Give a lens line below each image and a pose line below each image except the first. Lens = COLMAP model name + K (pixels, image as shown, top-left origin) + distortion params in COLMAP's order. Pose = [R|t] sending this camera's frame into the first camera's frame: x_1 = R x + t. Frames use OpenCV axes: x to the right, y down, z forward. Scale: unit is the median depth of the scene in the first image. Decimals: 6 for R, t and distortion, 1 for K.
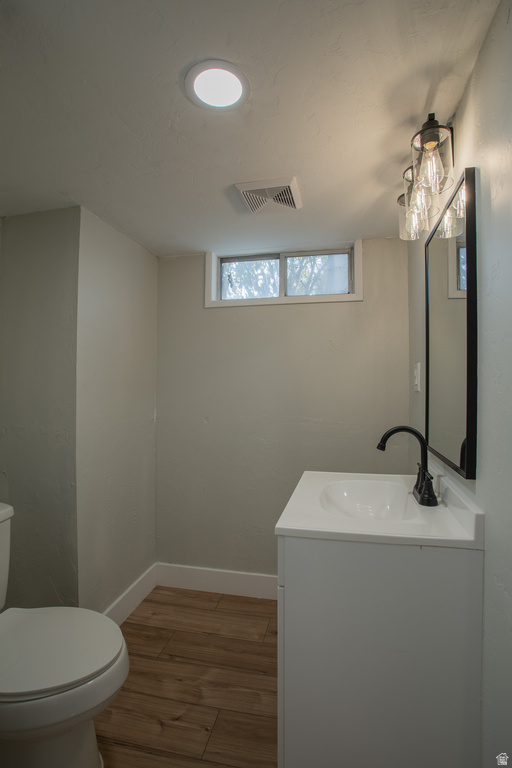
lens RADIAL K [[378.6, 0, 261.0], [0, 378.6, 382.4], [0, 0, 1]] dist [-0.068622, 0.027658]
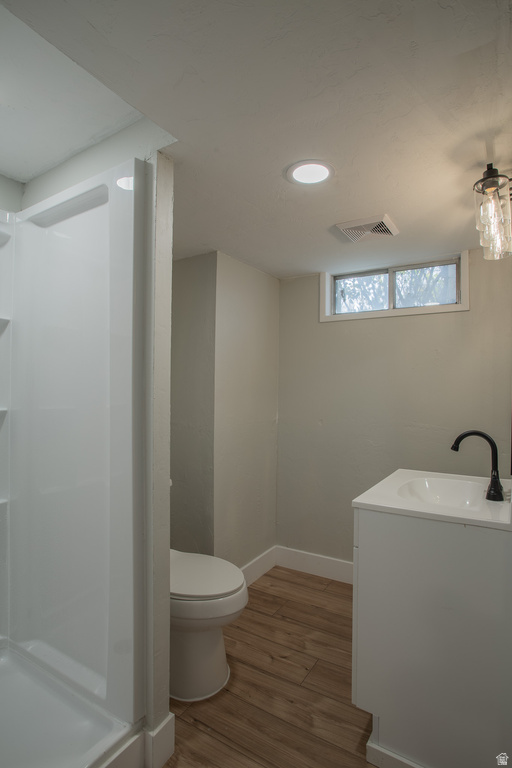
lens RADIAL K [[404.6, 0, 258.7], [0, 404.6, 383.0], [0, 0, 1]] dist [-0.061401, 0.027388]
pose [[0.941342, 0.001863, -0.337448, 0.117452], [-0.003968, 0.999977, -0.005548, -0.013451], [0.337430, 0.006561, 0.941328, -0.260076]]
